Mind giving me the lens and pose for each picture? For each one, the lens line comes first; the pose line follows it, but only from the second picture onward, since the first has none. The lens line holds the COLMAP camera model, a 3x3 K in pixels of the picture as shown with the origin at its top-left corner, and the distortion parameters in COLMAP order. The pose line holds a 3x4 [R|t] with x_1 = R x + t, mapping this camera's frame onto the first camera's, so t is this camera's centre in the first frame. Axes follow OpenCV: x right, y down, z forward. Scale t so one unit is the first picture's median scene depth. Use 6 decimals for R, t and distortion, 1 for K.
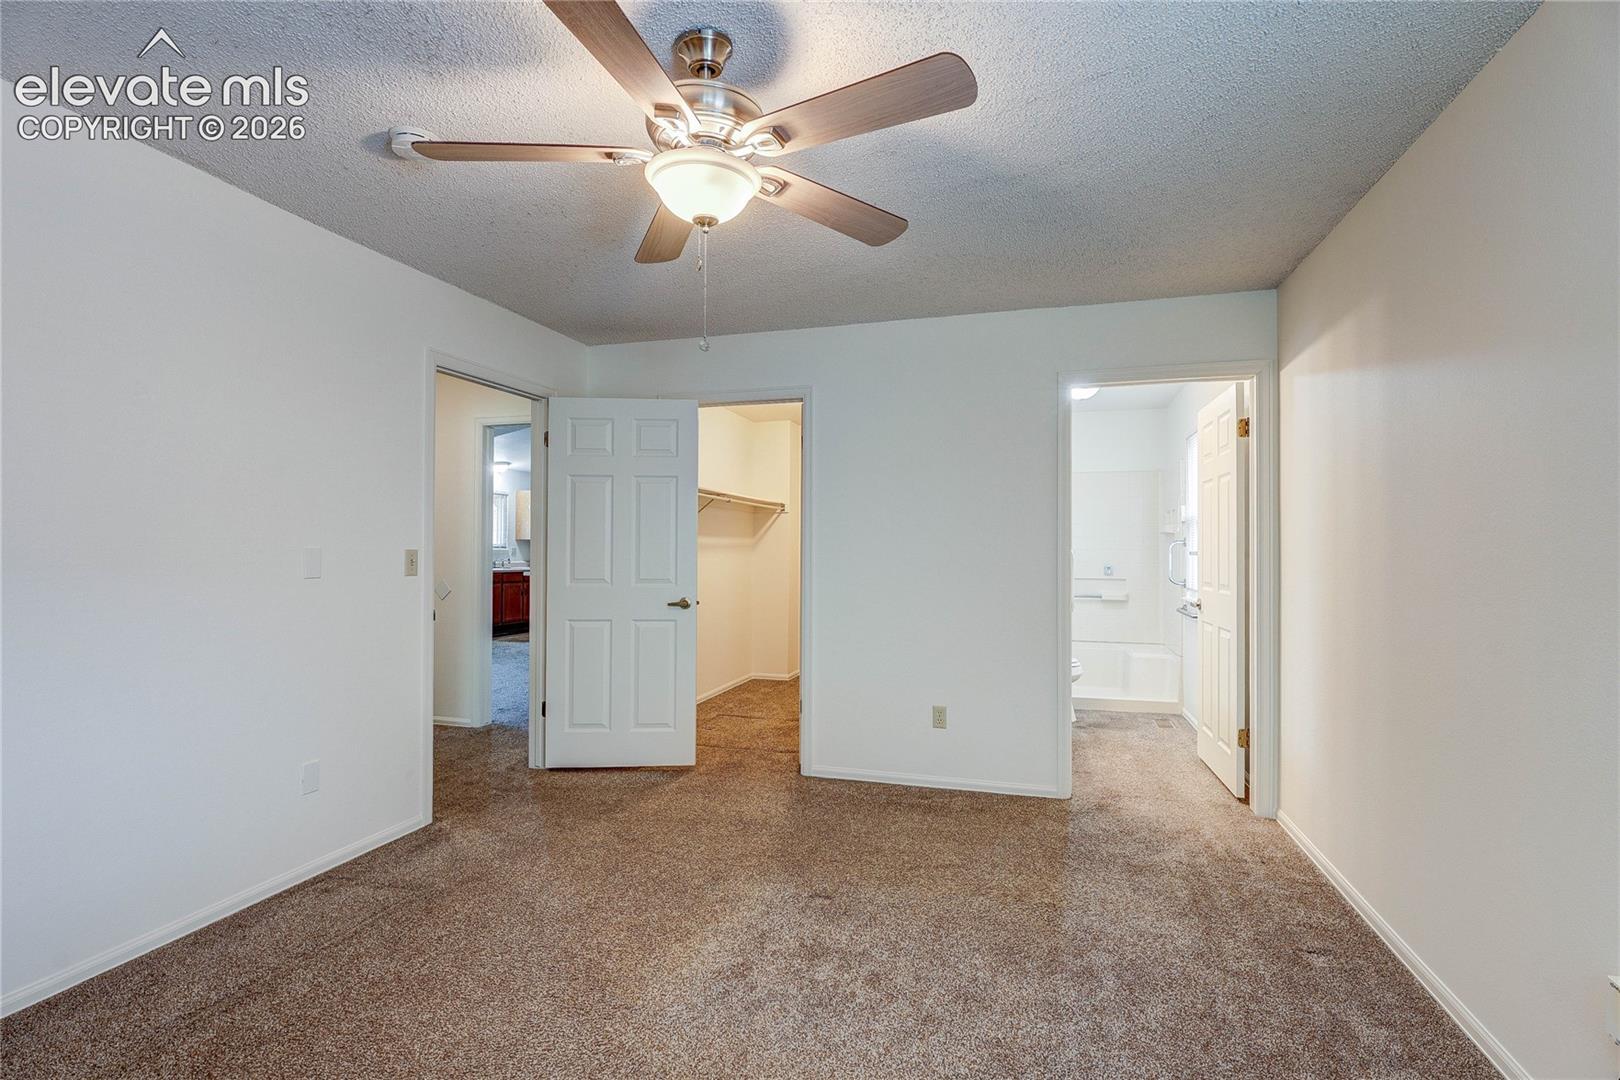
lens RADIAL K [[760.8, 0, 804.2], [0, 760.8, 558.7], [0, 0, 1]] dist [0.000161, 0.000014]
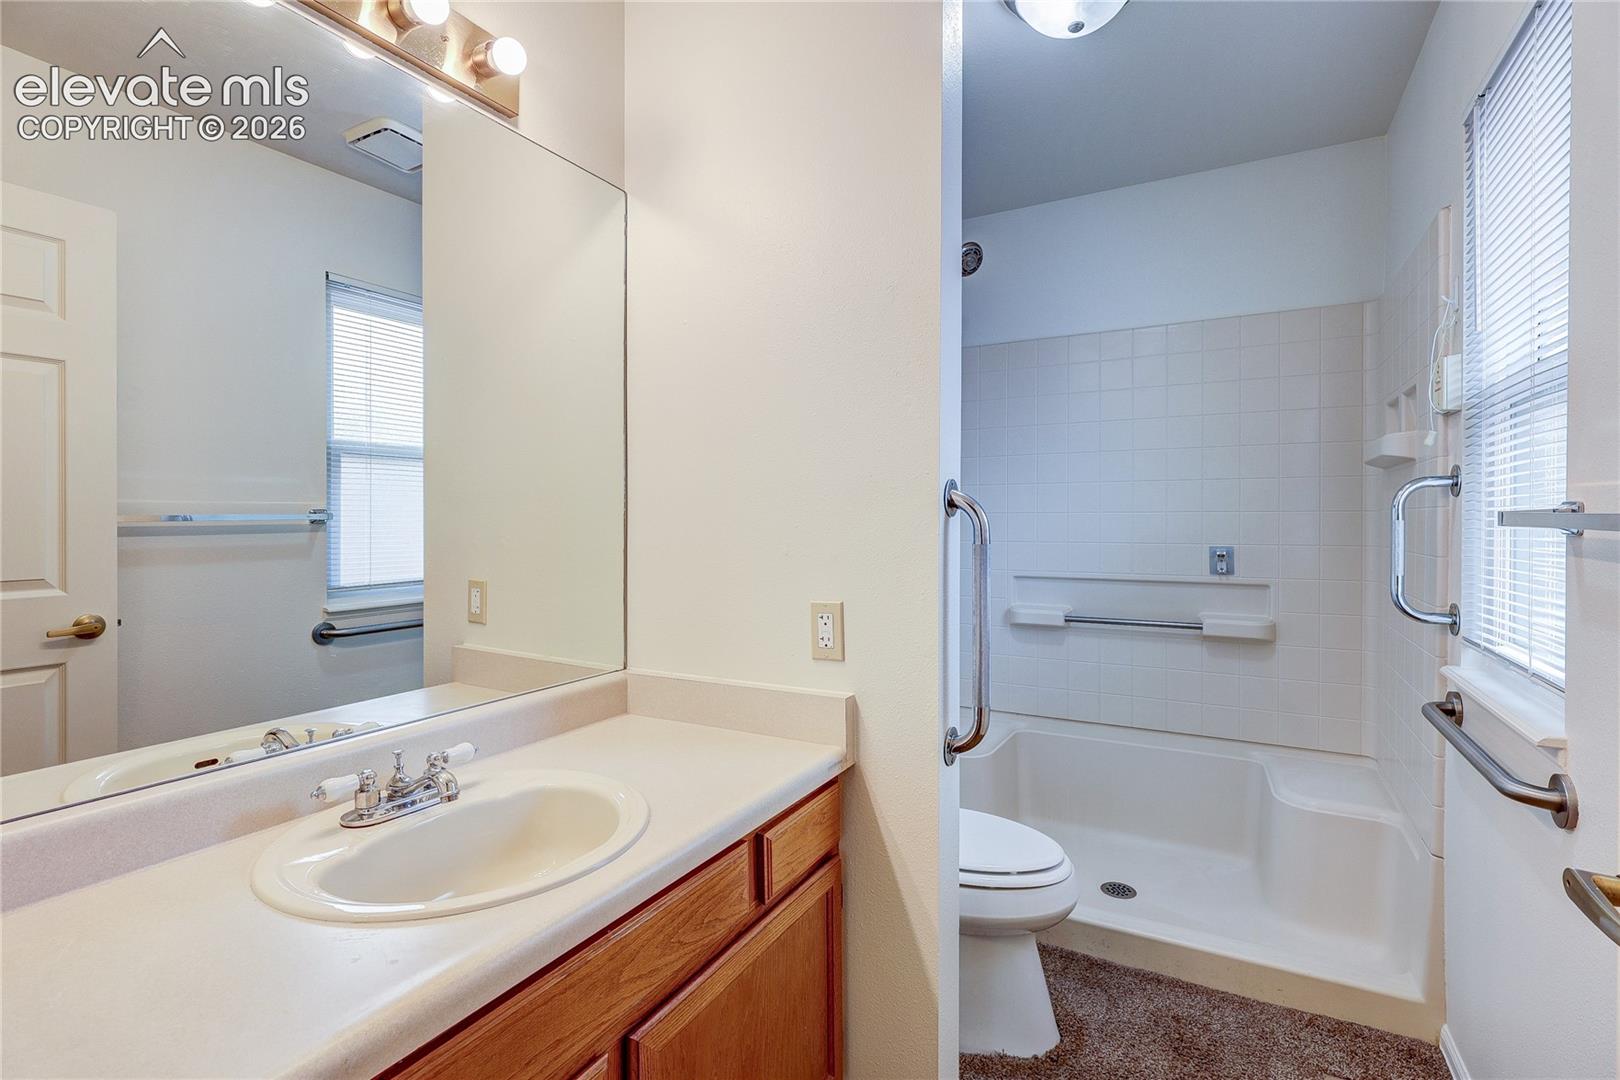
lens RADIAL K [[769.7, 0, 809.3], [0, 769.7, 532.2], [0, 0, 1]] dist [-0.000943, -0.000252]
pose [[0.979144, 0.006034, -0.203076, 0.313685], [-0.004142, 0.999944, 0.009740, -0.003785], [0.203123, -0.008695, 0.979115, 0.652814]]
